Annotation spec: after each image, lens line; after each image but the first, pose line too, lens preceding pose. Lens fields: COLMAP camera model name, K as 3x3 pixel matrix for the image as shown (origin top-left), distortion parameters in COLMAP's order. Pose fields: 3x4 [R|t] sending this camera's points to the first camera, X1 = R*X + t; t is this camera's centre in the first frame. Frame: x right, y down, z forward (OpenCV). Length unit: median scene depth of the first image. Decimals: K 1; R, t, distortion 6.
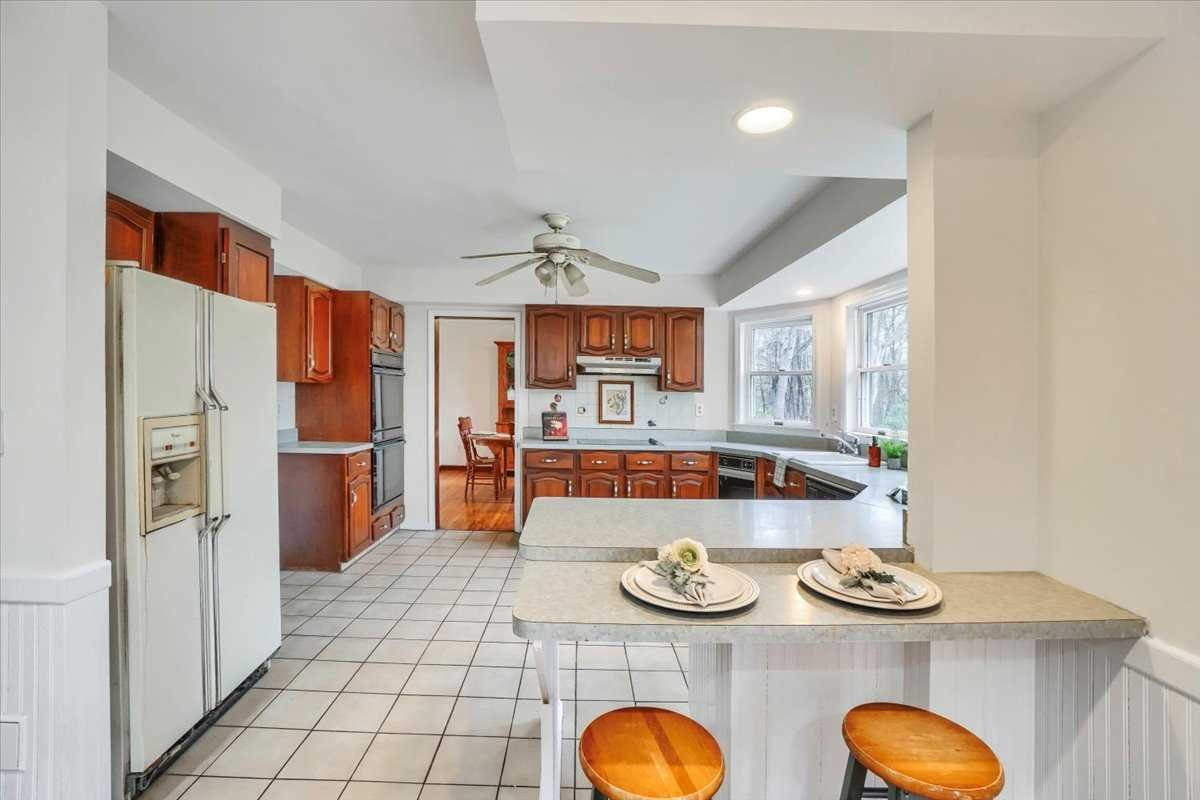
lens RADIAL K [[522.5, 0, 587.5], [0, 522.5, 397.7], [0, 0, 1]] dist [-0.053647, 0.012768]
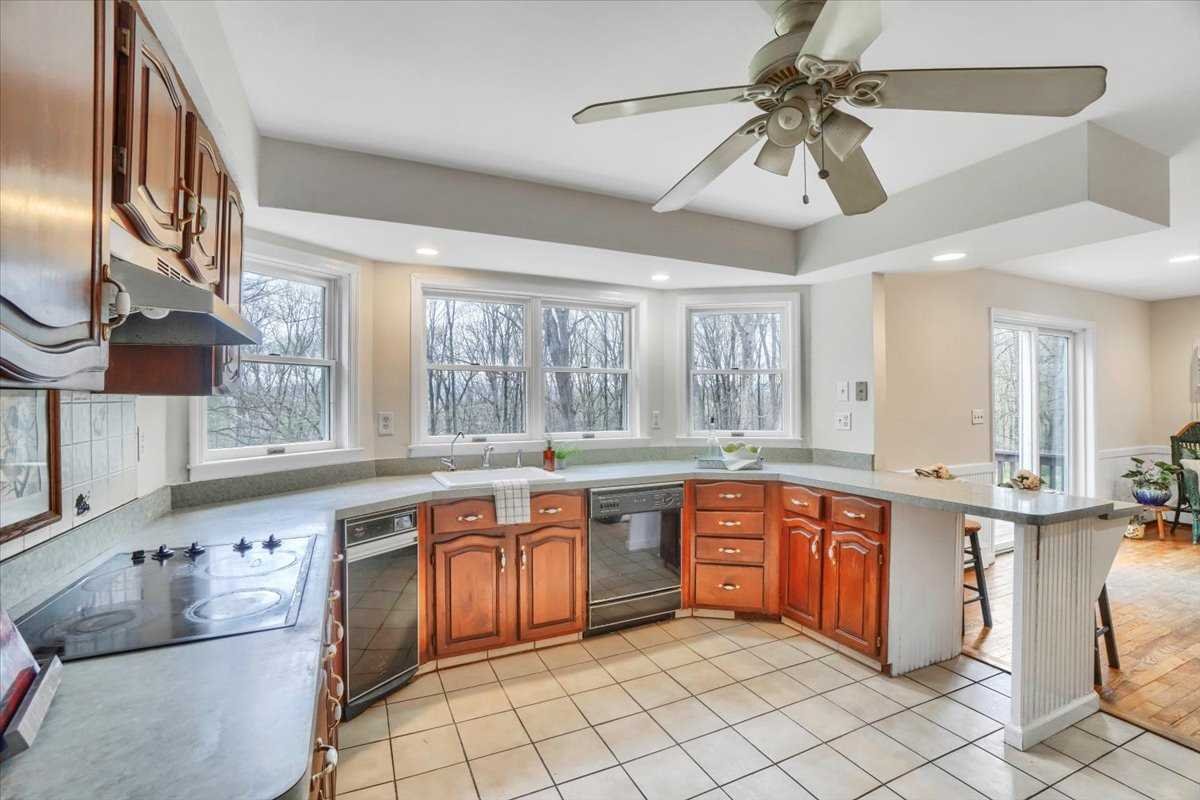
lens RADIAL K [[522.5, 0, 588.4], [0, 522.5, 408.8], [0, 0, 1]] dist [-0.053647, 0.012768]
pose [[-0.405866, -0.032306, 0.913361, -0.256645], [-0.000622, 0.999385, 0.035073, -0.014696], [-0.913932, 0.013667, -0.405637, 0.892114]]
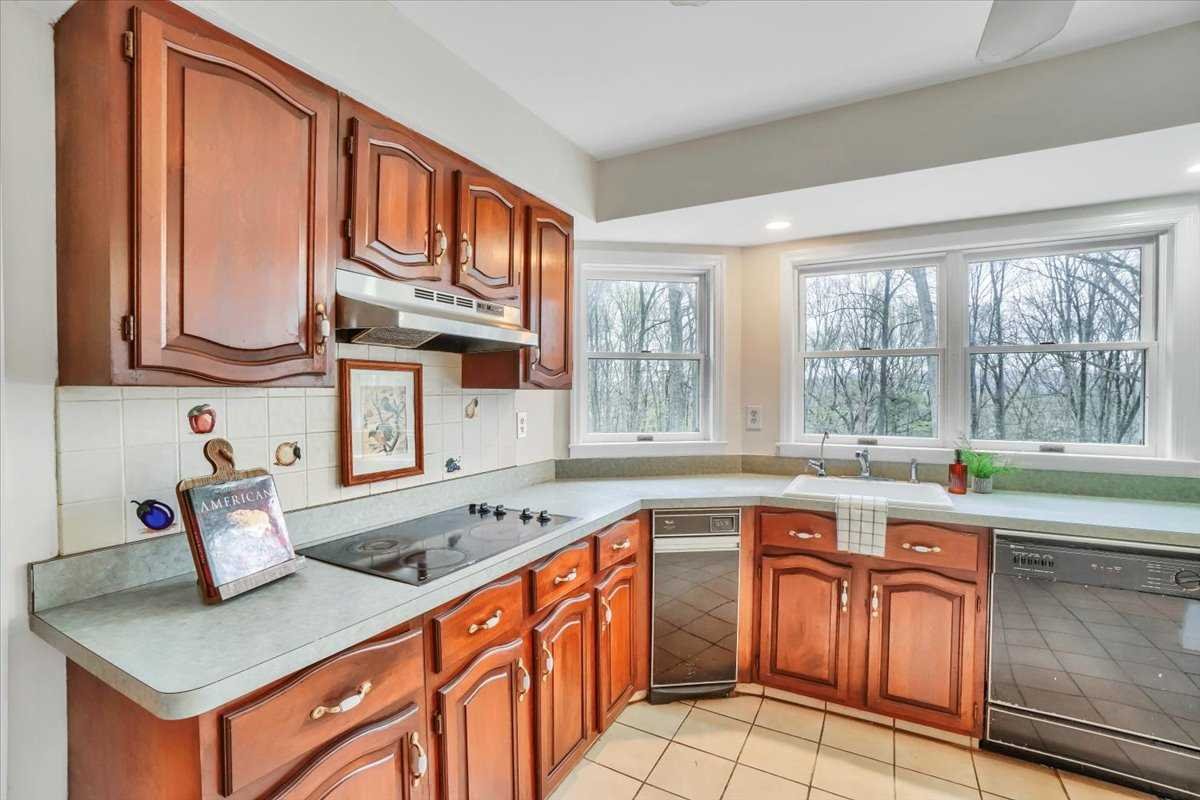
lens RADIAL K [[522.5, 0, 607.6], [0, 522.5, 407.4], [0, 0, 1]] dist [-0.053647, 0.012768]
pose [[0.494277, -0.044478, 0.868166, -0.184872], [0.014676, 0.998975, 0.042824, -0.014035], [-0.869180, -0.008425, 0.494424, 0.715441]]
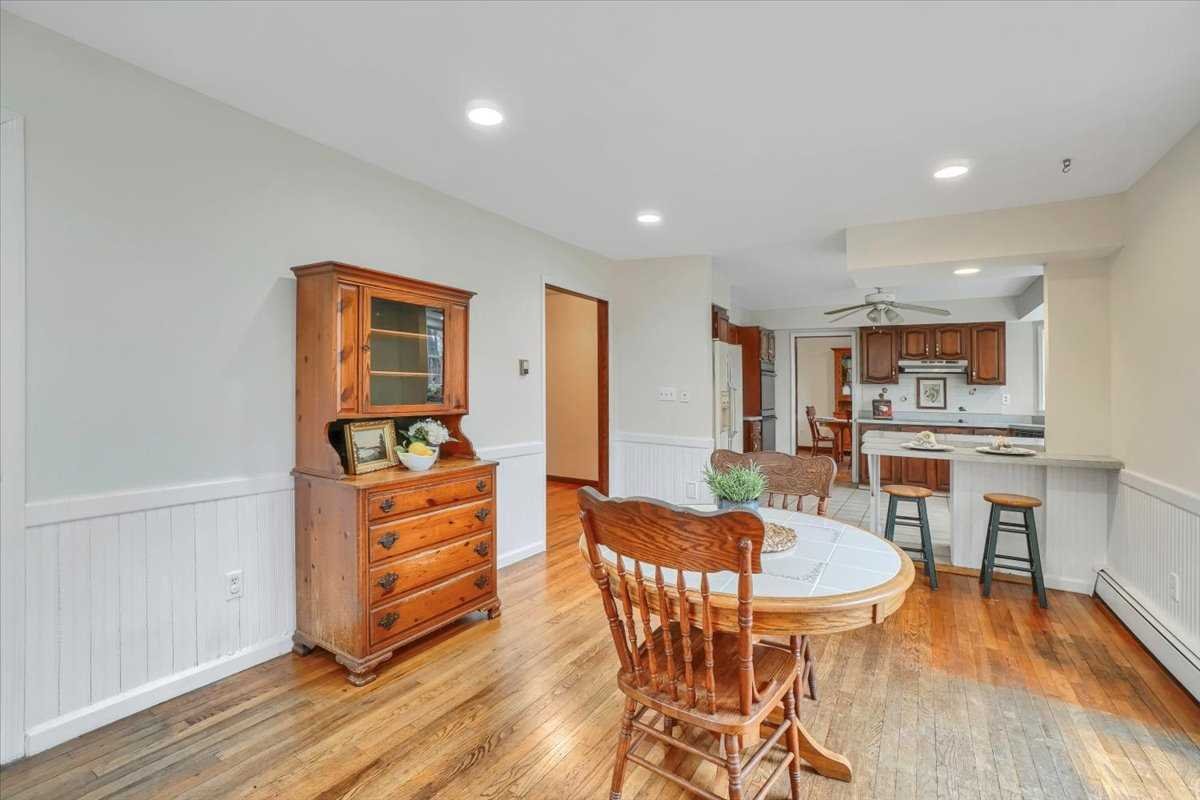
lens RADIAL K [[522.5, 0, 602.4], [0, 522.5, 381.2], [0, 0, 1]] dist [-0.053647, 0.012768]
pose [[0.840971, -0.011033, -0.540967, 0.057787], [-0.008269, 0.999413, -0.033238, 0.030362], [0.541017, 0.032425, 0.840387, -0.623176]]
